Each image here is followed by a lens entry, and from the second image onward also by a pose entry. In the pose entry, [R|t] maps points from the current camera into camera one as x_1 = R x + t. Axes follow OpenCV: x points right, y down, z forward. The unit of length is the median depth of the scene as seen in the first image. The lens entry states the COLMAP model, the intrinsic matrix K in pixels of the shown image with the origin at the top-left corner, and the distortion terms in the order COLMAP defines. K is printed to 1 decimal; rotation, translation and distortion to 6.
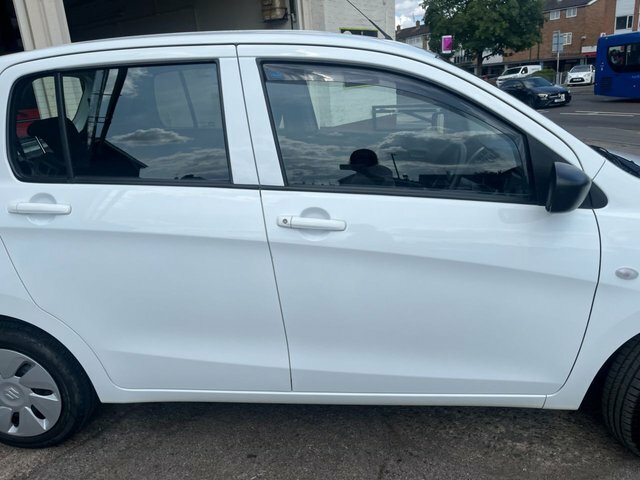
lens RADIAL K [[483.0, 0, 320.0], [0, 483.0, 240.0], [0, 0, 1]] dist [0.002668, 0.000227]
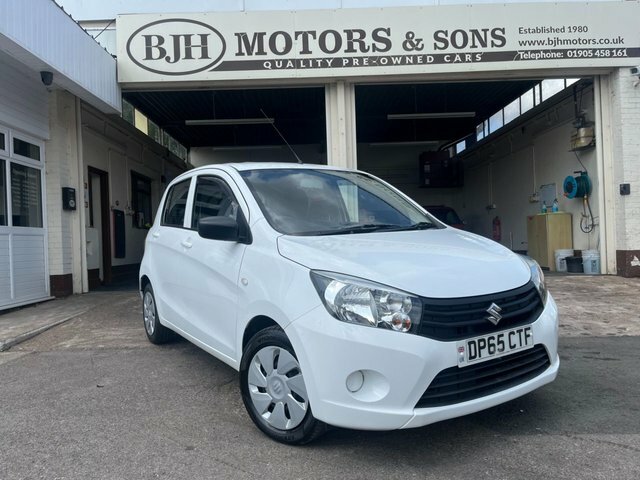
lens RADIAL K [[483.0, 0, 320.0], [0, 483.0, 240.0], [0, 0, 1]] dist [0.002668, 0.000227]
pose [[0.567923, 0.043086, -0.821953, 2.007241], [-0.262977, 0.955785, -0.131601, 0.070998], [0.779940, 0.290894, 0.554143, 0.217154]]
